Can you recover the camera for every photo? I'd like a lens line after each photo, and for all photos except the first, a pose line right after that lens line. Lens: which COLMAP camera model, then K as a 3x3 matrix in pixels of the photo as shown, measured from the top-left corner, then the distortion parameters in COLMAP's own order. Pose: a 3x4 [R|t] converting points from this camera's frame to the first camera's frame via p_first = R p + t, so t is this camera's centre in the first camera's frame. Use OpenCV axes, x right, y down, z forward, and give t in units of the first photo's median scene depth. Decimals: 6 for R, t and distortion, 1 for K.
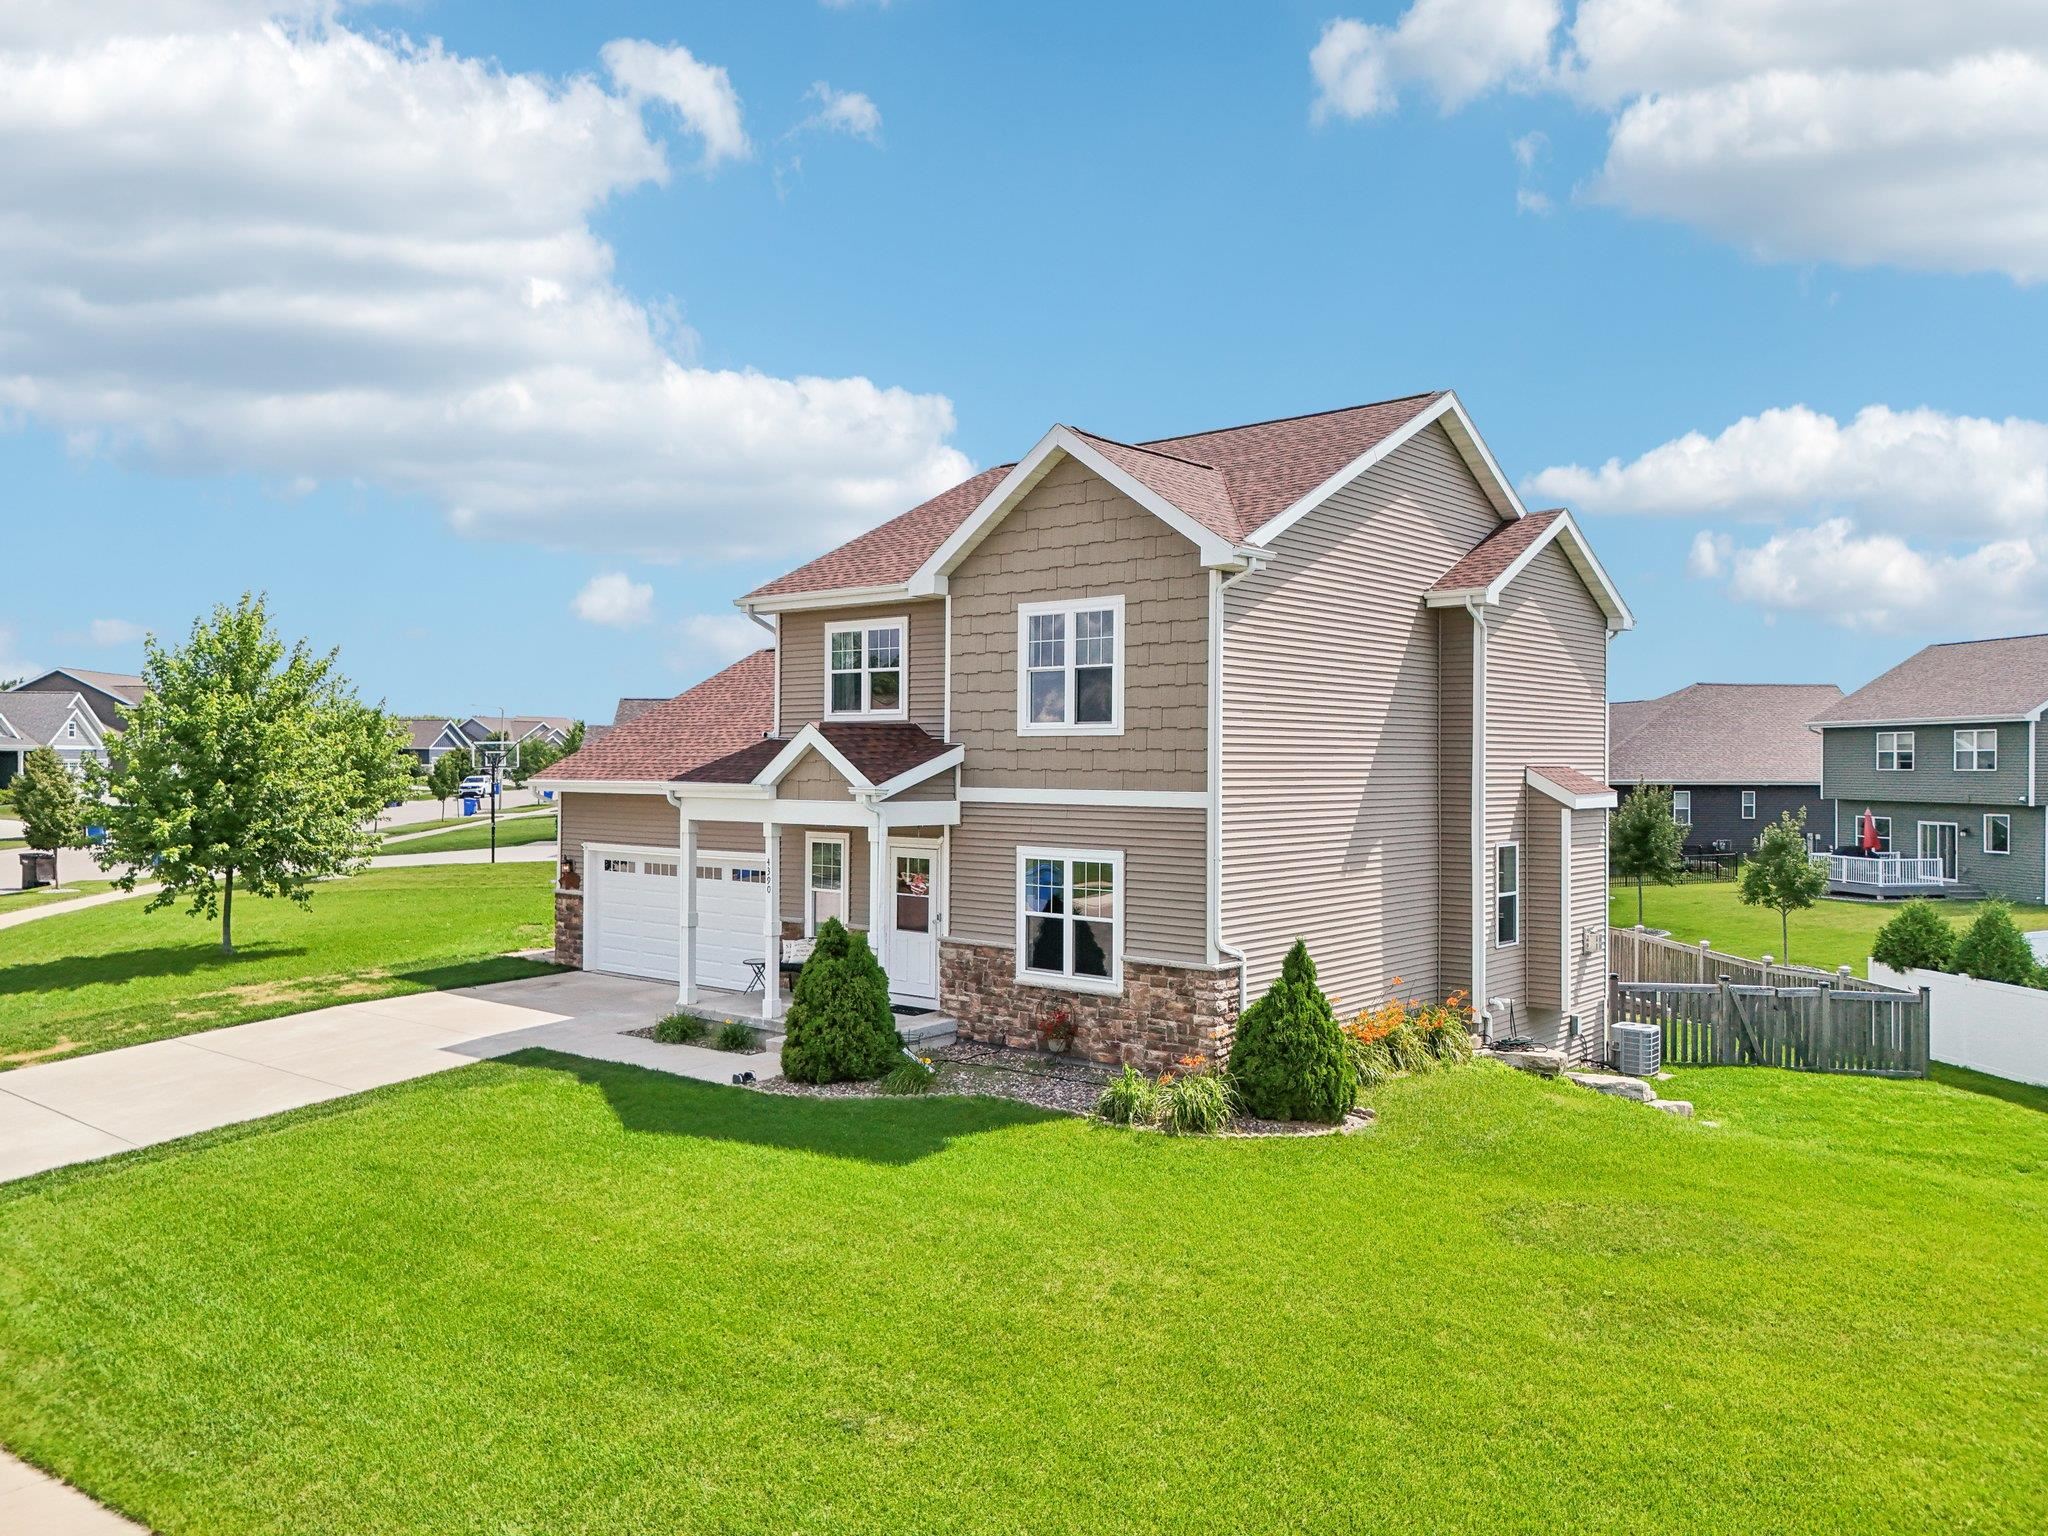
lens RADIAL K [[1535.8, 0, 1043.9], [0, 1535.8, 765.0], [0, 0, 1]] dist [0.083549, -0.098252]
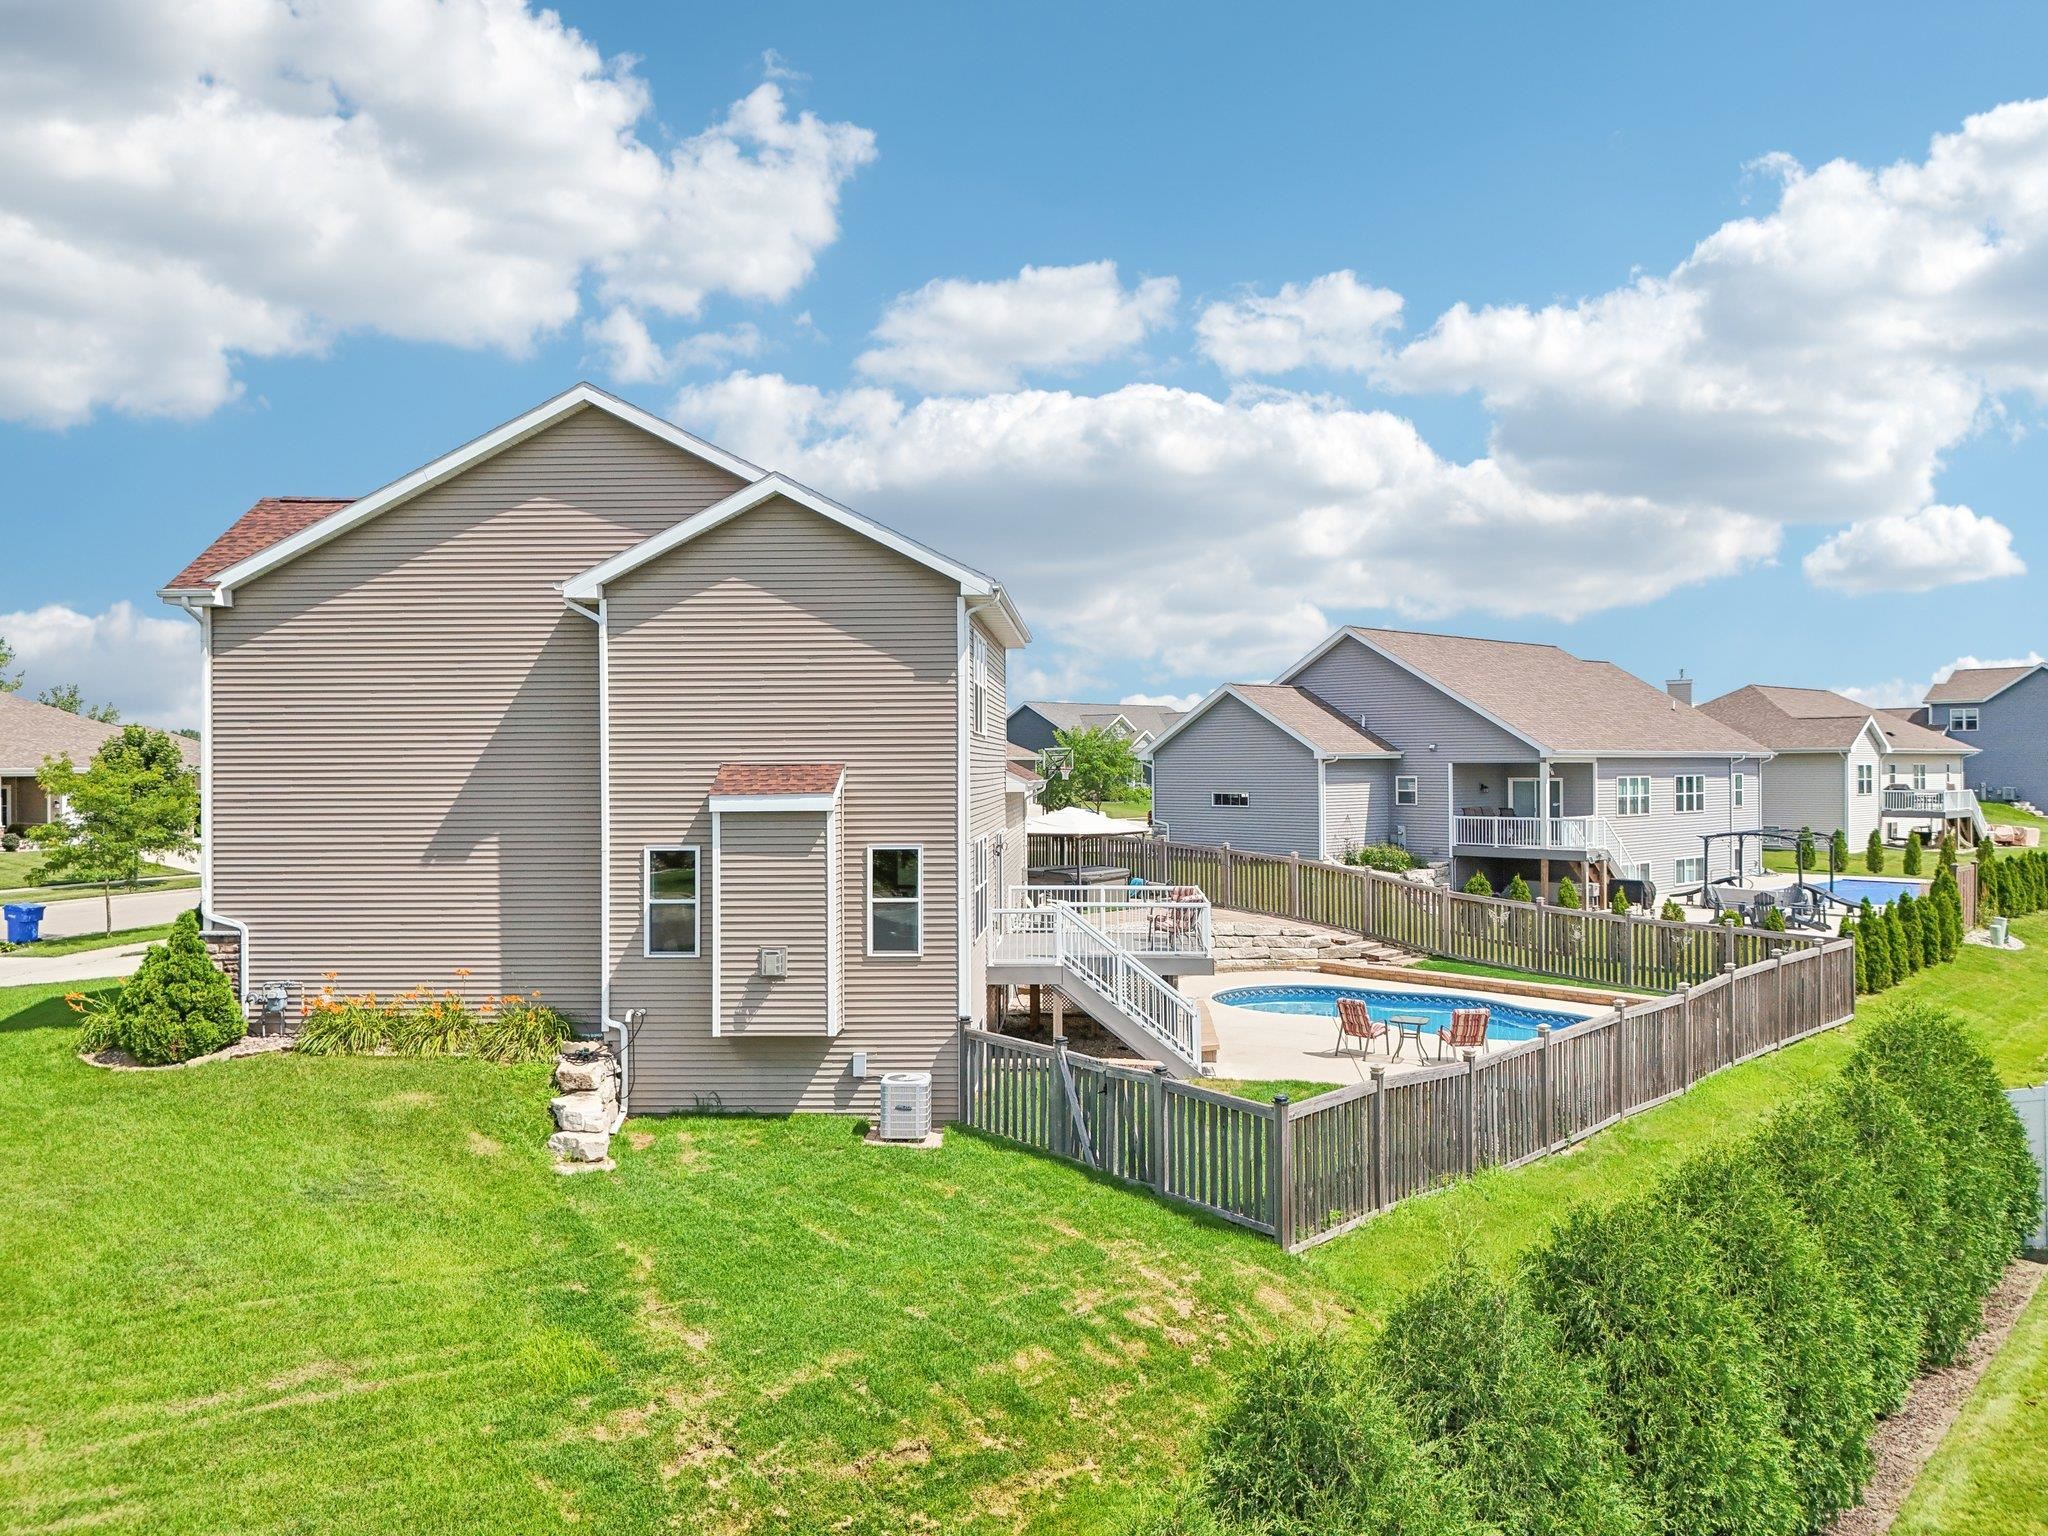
lens RADIAL K [[1535.8, 0, 1043.9], [0, 1535.8, 765.0], [0, 0, 1]] dist [0.083549, -0.098252]
pose [[0.615229, -0.006179, -0.788324, 1.518276], [0.003634, 0.999981, -0.005002, 0.007827], [0.788340, 0.000213, 0.615239, 0.781336]]
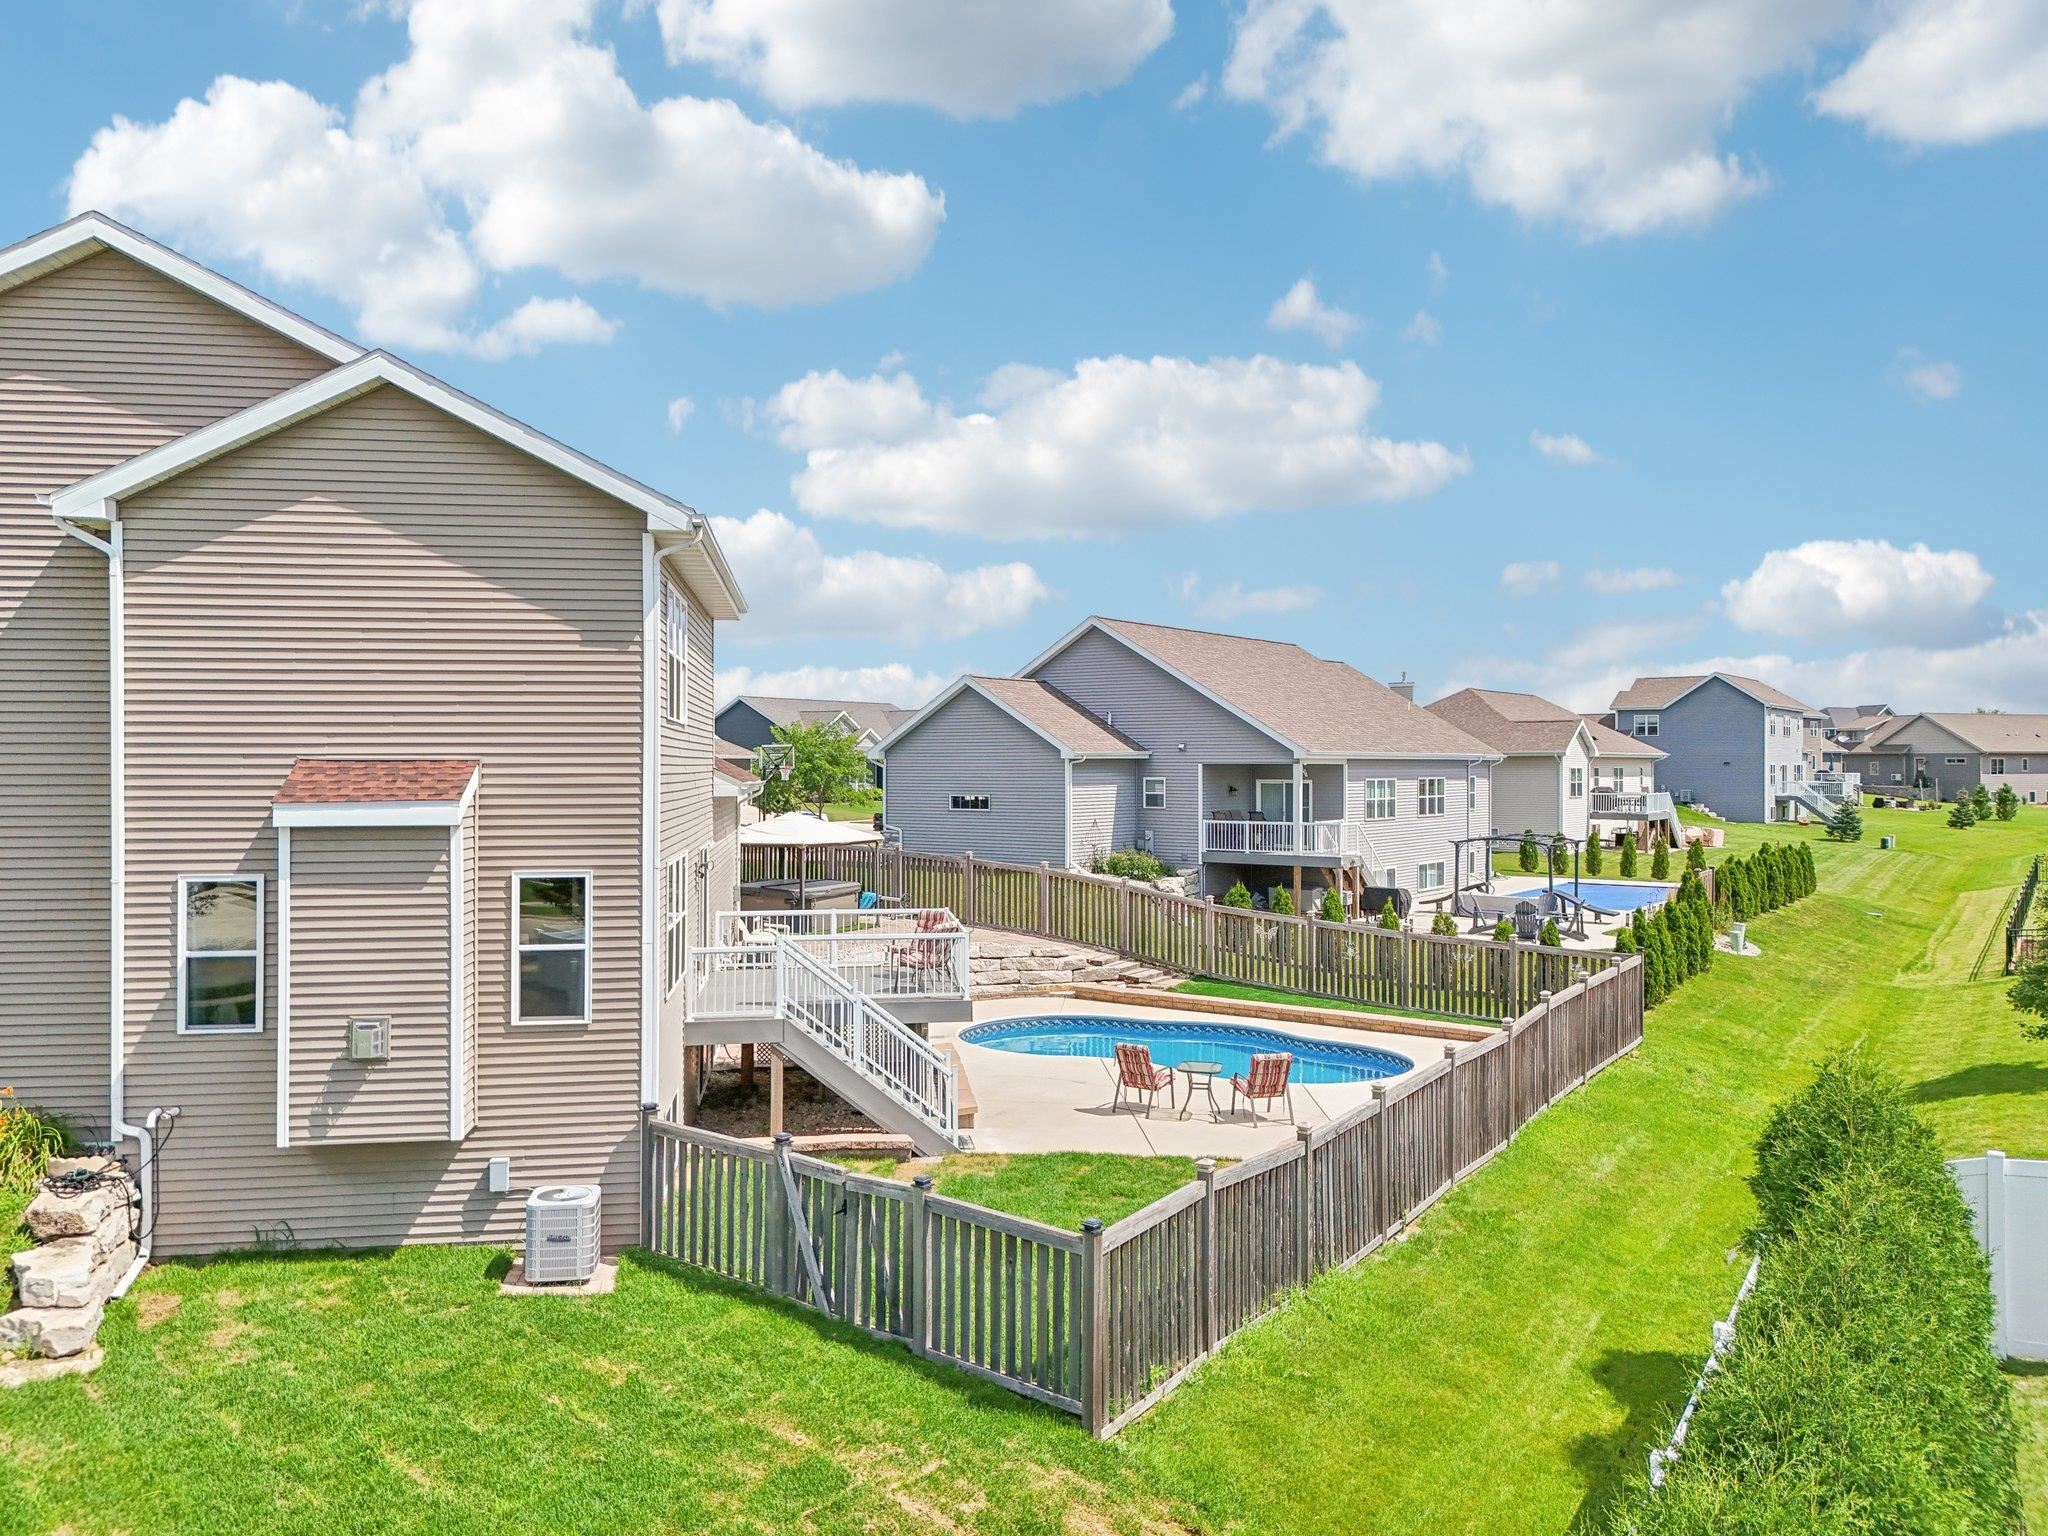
lens RADIAL K [[1535.8, 0, 1043.9], [0, 1535.8, 765.0], [0, 0, 1]] dist [0.083549, -0.098252]
pose [[0.748175, -0.002230, -0.663498, 1.296018], [-0.001040, 0.999989, -0.004533, 0.006975], [0.663501, 0.004081, 0.748165, 0.952661]]
